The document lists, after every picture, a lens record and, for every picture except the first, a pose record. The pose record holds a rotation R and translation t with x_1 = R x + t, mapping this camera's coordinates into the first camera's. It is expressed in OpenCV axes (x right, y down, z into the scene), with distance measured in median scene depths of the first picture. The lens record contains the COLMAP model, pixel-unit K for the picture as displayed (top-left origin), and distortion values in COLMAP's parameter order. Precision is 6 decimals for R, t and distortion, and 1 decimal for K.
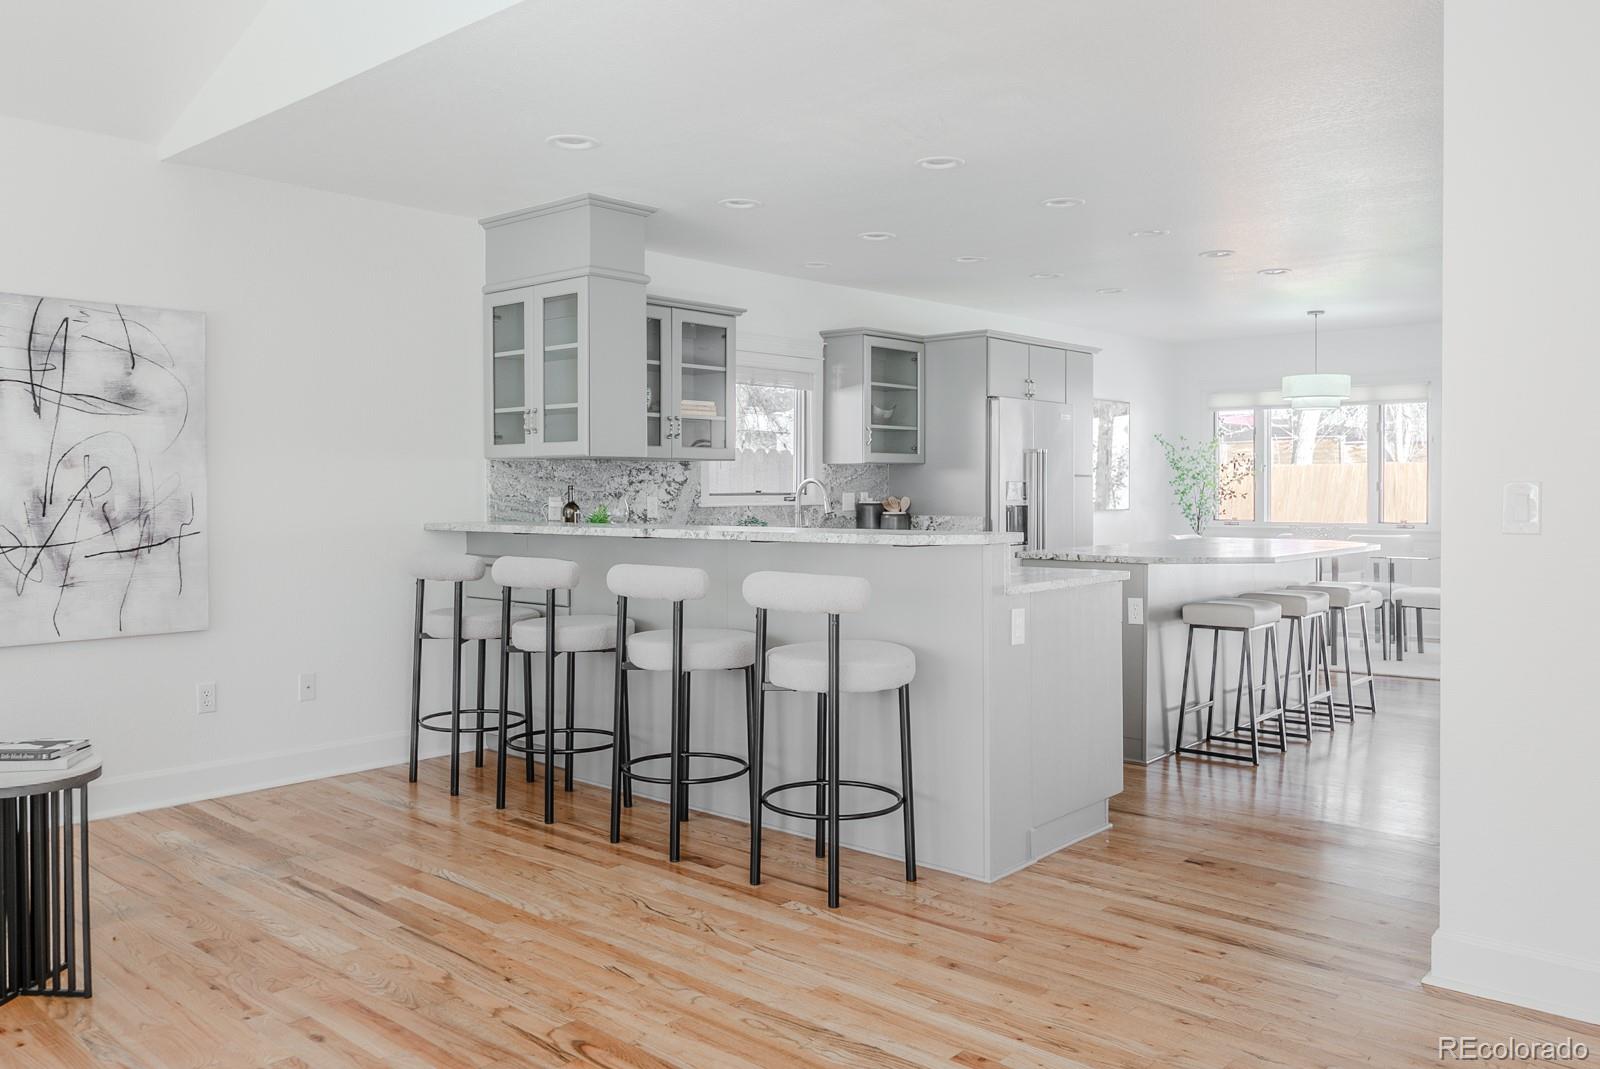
lens RADIAL K [[1186.1, 0, 802.6], [0, 1186.1, 520.5], [0, 0, 1]] dist [-0.006364, 0.004017]
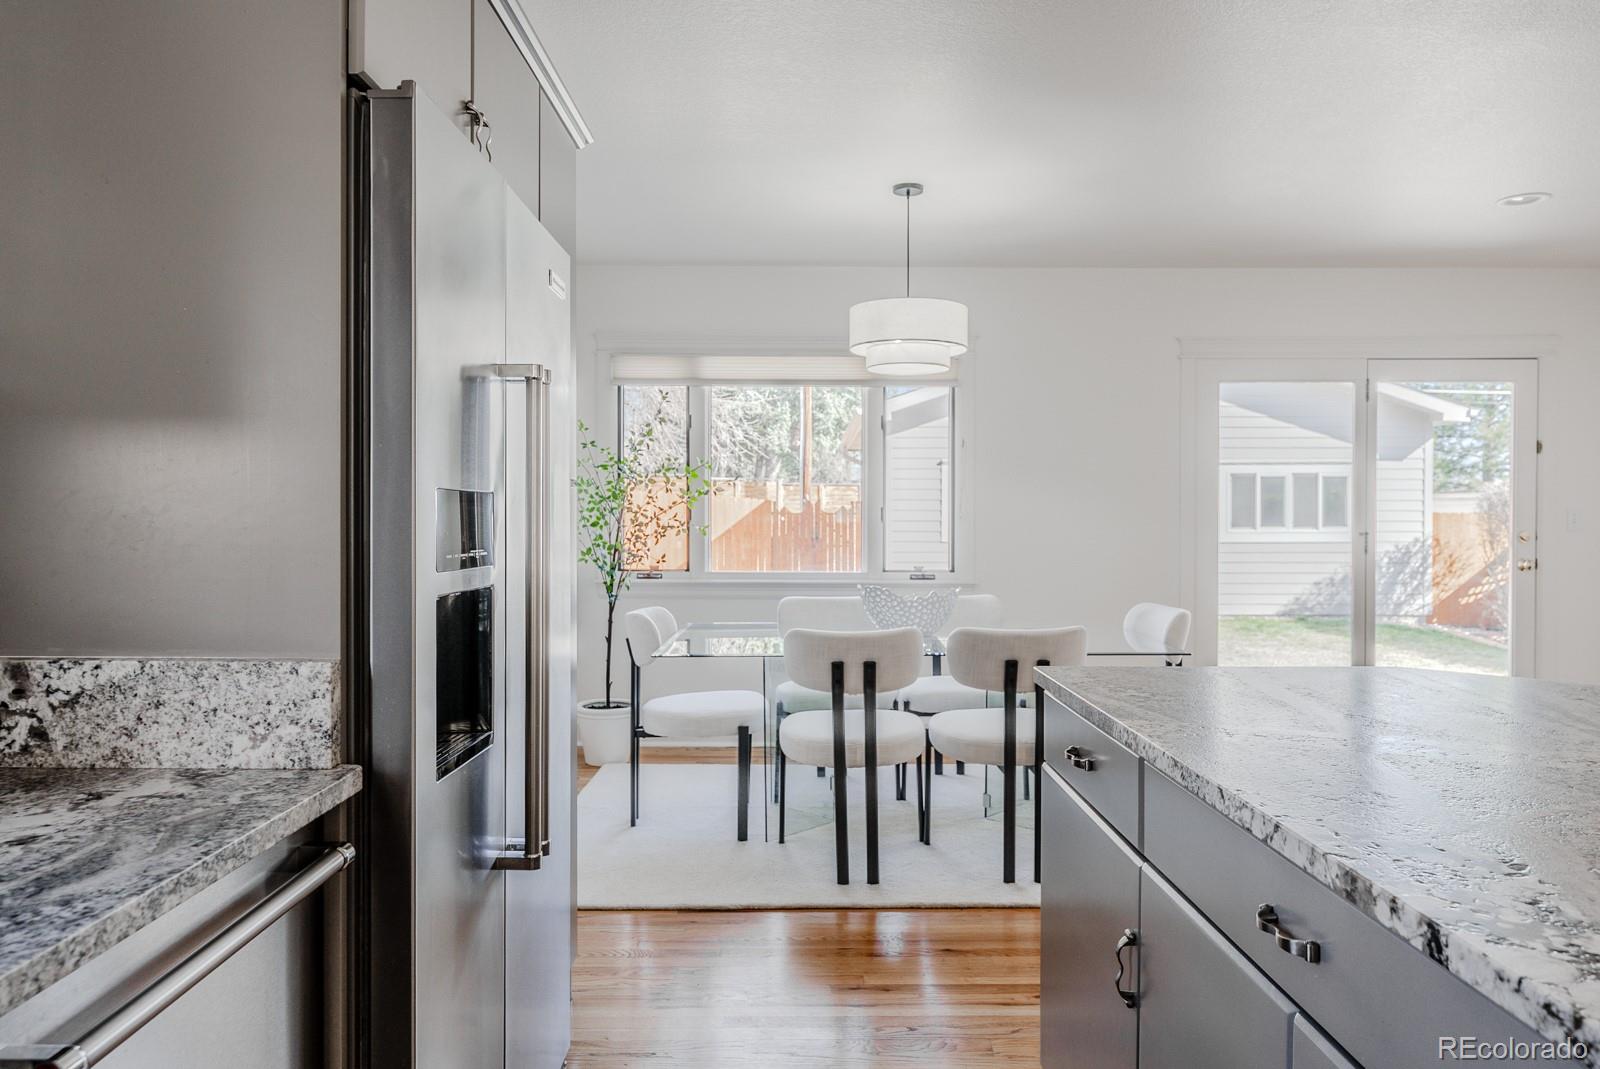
lens RADIAL K [[1075.9, 0, 809.9], [0, 1075.9, 525.3], [0, 0, 1]] dist [0.001079, -0.000417]
pose [[0.738582, -0.002376, 0.674159, 0.120349], [0.013330, 0.999850, -0.011080, -0.031463], [-0.674032, 0.017171, 0.738503, 1.103703]]
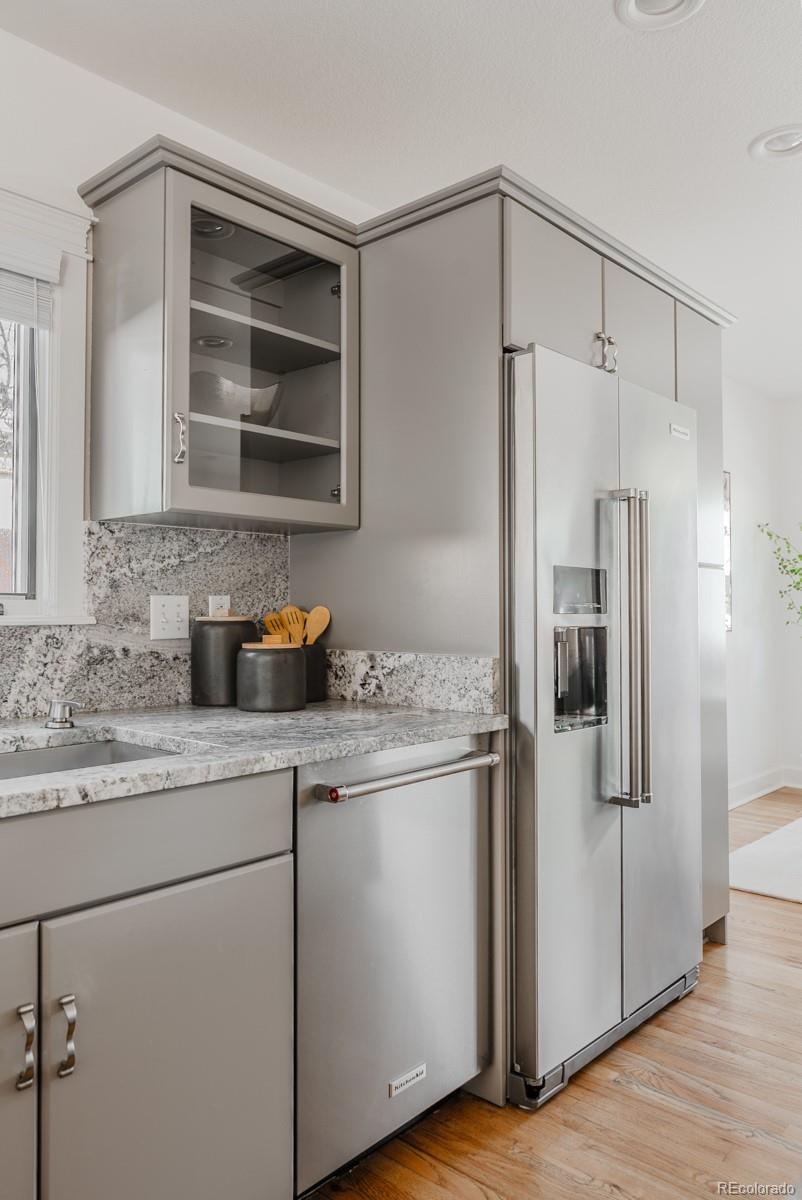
lens RADIAL K [[889.6, 0, 398.2], [0, 889.6, 598.8], [0, 0, 1]] dist [-0.006364, 0.004017]
pose [[0.999967, 0.002043, 0.007831, 0.162717], [-0.001726, 0.999186, -0.040293, -0.013906], [-0.007907, 0.040279, 0.999157, 0.970749]]
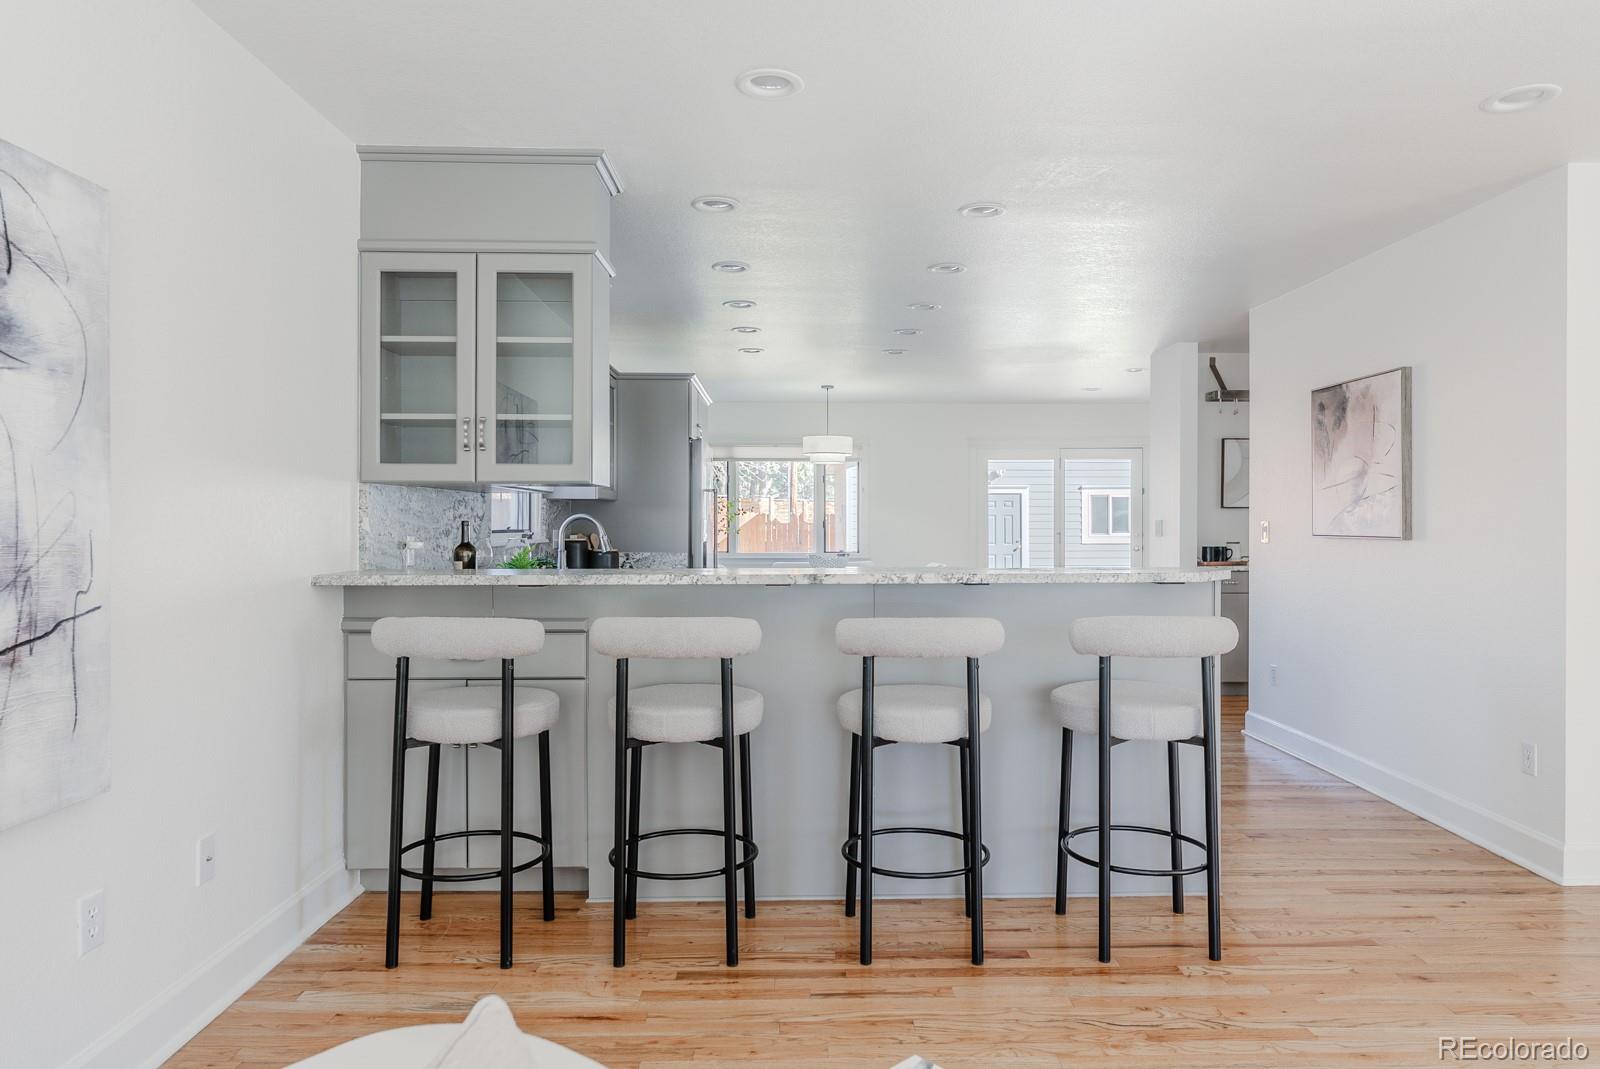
lens RADIAL K [[979.6, 0, 792.8], [0, 979.6, 541.5], [0, 0, 1]] dist [-0.006303, -0.003060]
pose [[0.742204, -0.007951, 0.670126, -0.488430], [0.014379, 0.999888, -0.004062, -0.010851], [-0.670019, 0.012651, 0.742236, 0.406842]]
